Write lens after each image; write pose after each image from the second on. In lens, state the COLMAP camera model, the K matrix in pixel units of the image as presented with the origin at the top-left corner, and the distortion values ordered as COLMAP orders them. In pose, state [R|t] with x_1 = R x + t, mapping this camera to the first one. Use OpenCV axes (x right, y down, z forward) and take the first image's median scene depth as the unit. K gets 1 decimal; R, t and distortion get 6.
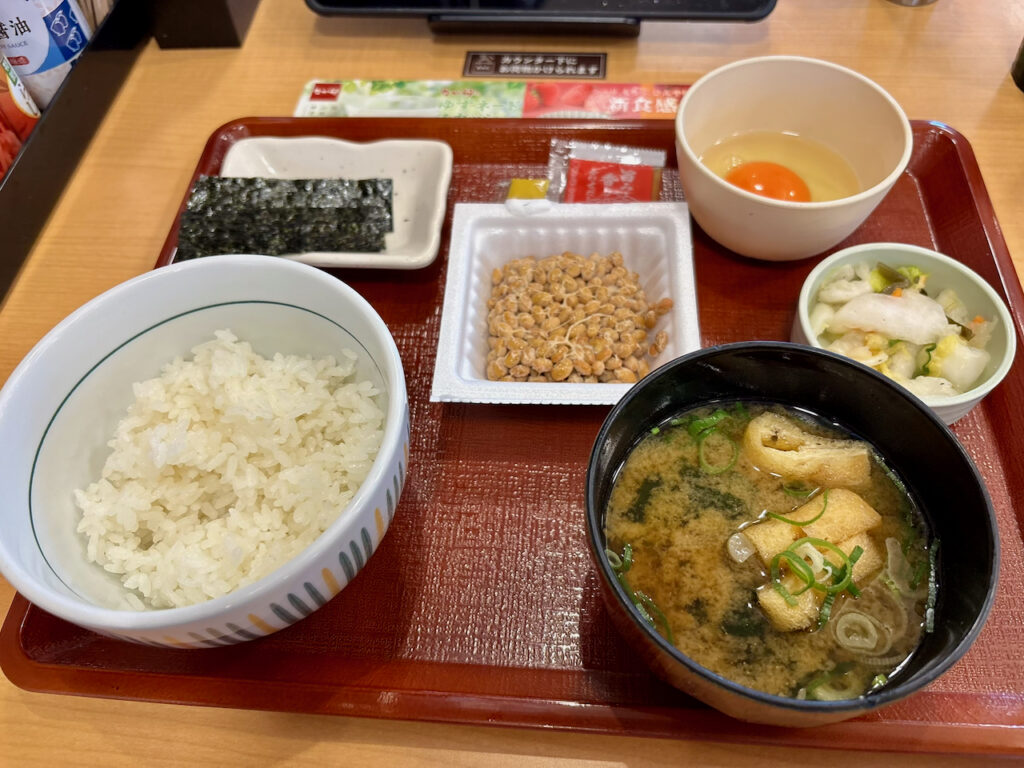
lens RADIAL K [[772.9, 0, 502.4], [0, 772.9, 388.0], [0, 0, 1]] dist [0.011877, -0.007142]
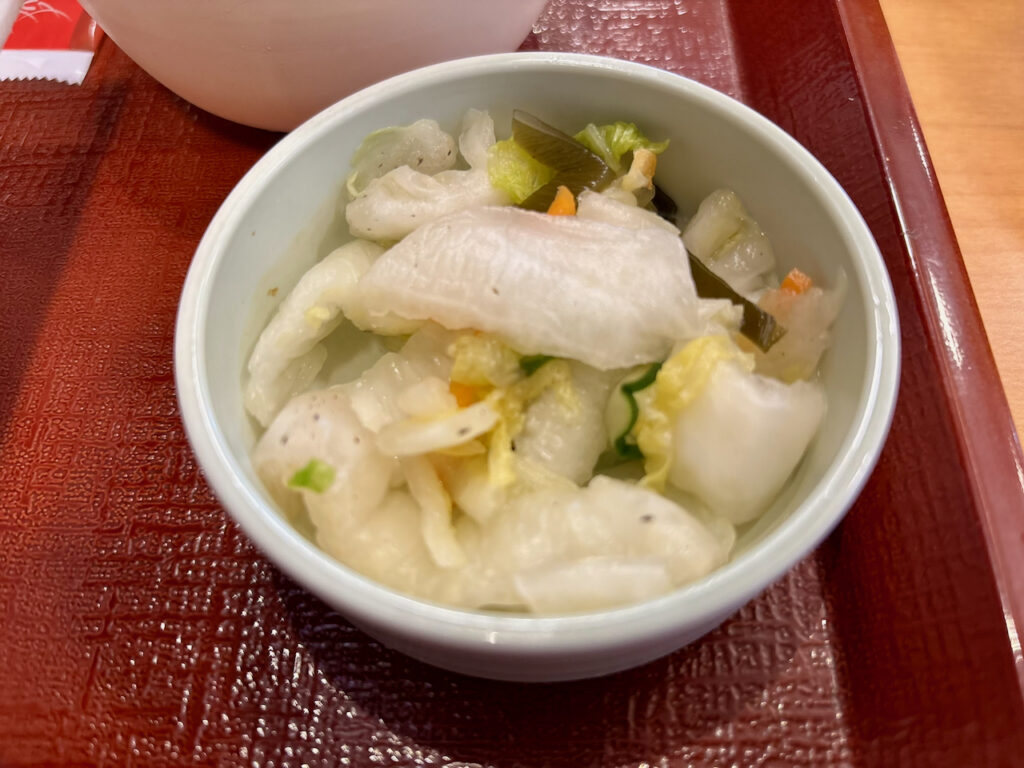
lens RADIAL K [[772.9, 0, 518.7], [0, 772.9, 388.3], [0, 0, 1]] dist [0.011877, -0.007142]
pose [[0.997604, -0.034911, 0.059735, 0.420096], [0.030956, 0.997346, 0.065899, -0.060600], [-0.061877, -0.063892, 0.996037, 0.604415]]
